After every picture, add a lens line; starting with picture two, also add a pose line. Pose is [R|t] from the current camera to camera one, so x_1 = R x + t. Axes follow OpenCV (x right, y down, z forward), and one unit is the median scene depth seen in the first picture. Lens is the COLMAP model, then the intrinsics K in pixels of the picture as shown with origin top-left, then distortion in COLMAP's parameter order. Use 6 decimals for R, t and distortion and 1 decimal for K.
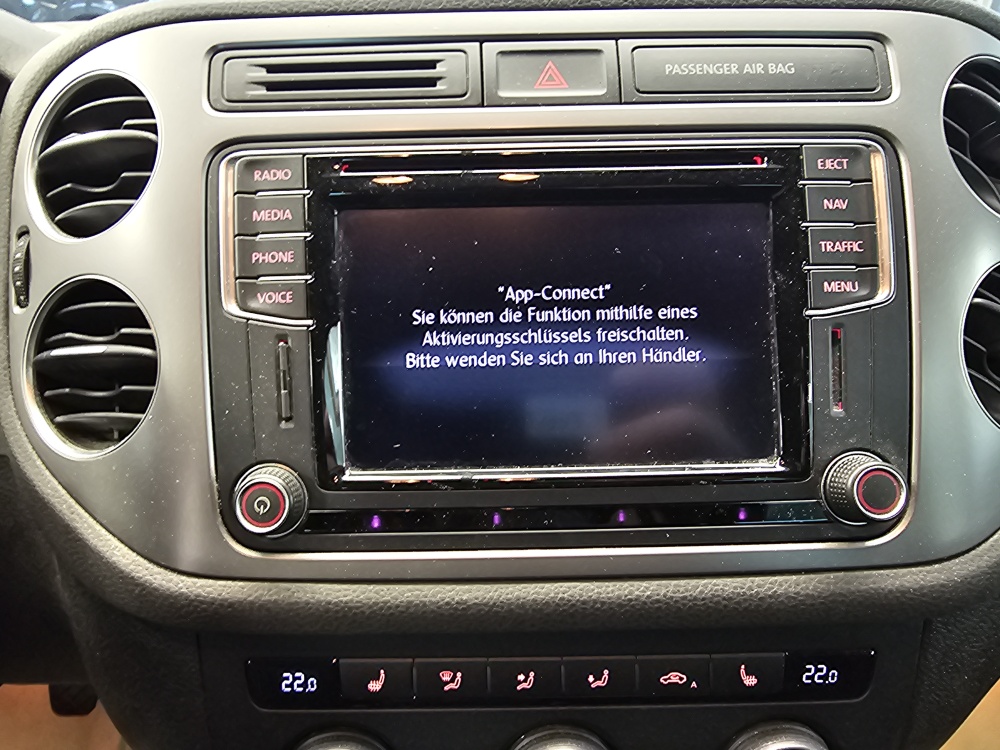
lens RADIAL K [[695.4, 0, 438.6], [0, 695.4, 359.0], [0, 0, 1]] dist [0.001570, 0.001575]
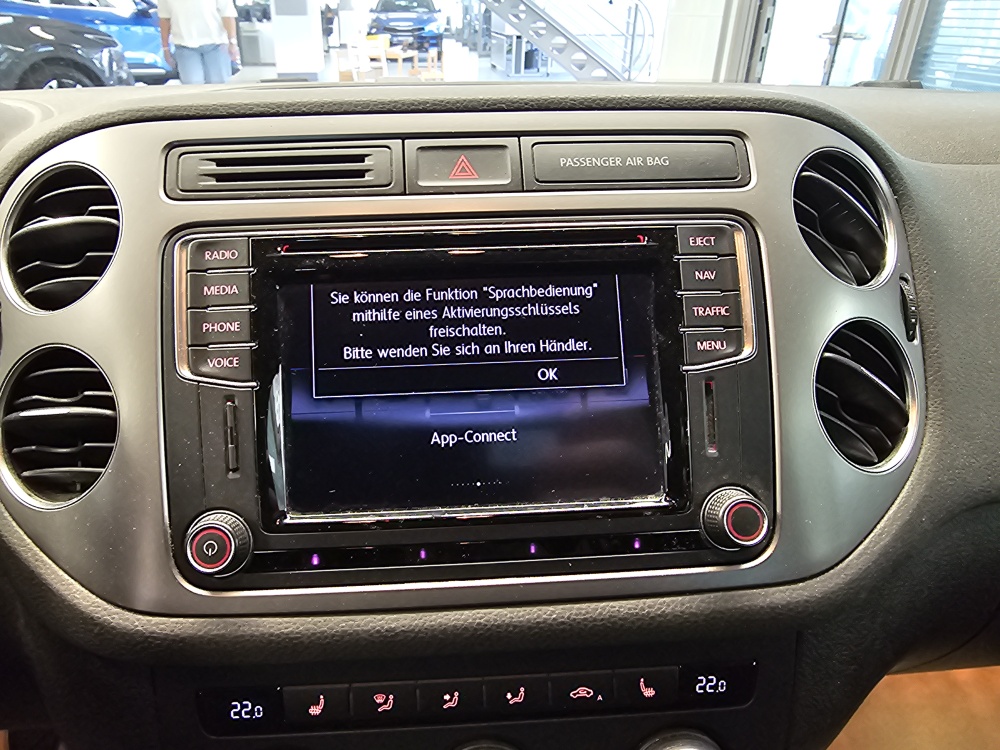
lens RADIAL K [[692.1, 0, 444.6], [0, 692.1, 352.5], [0, 0, 1]] dist [0.008095, -0.002221]
pose [[0.998811, -0.015629, 0.046175, 0.072259], [0.018078, 0.998425, -0.053105, -0.036921], [-0.045272, 0.053877, 0.997521, -0.142946]]
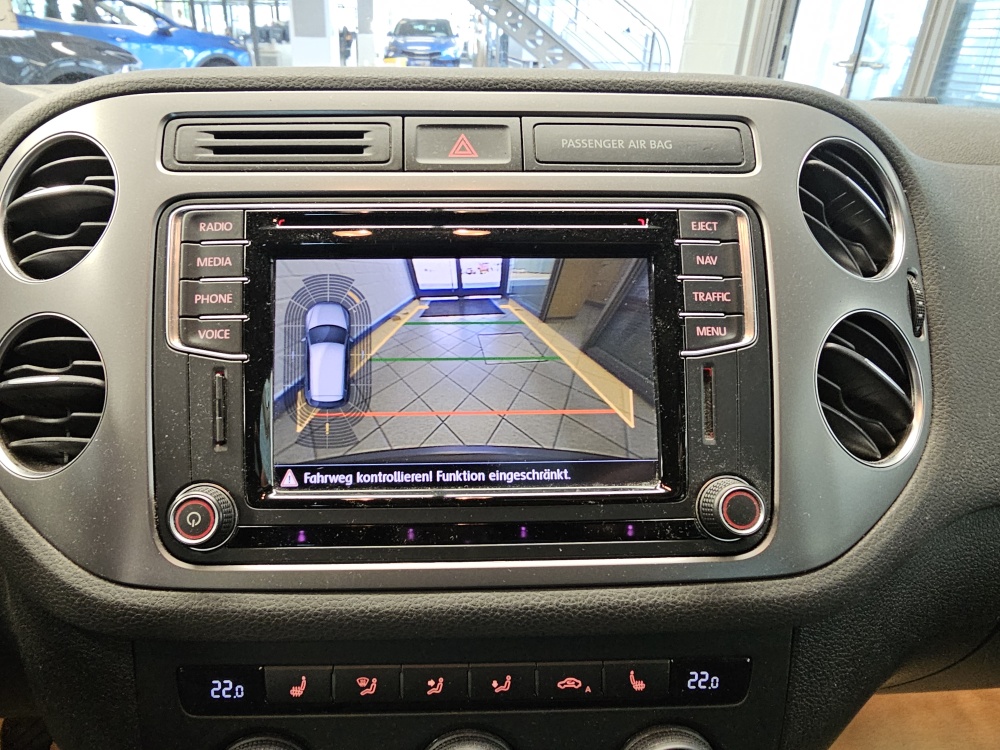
lens RADIAL K [[692.8, 0, 443.2], [0, 692.8, 367.1], [0, 0, 1]] dist [0.003052, 0.000996]
pose [[0.999439, 0.011554, 0.031428, 0.097943], [-0.009462, 0.997779, -0.065938, 0.033800], [-0.032120, 0.065604, 0.997329, -0.121219]]
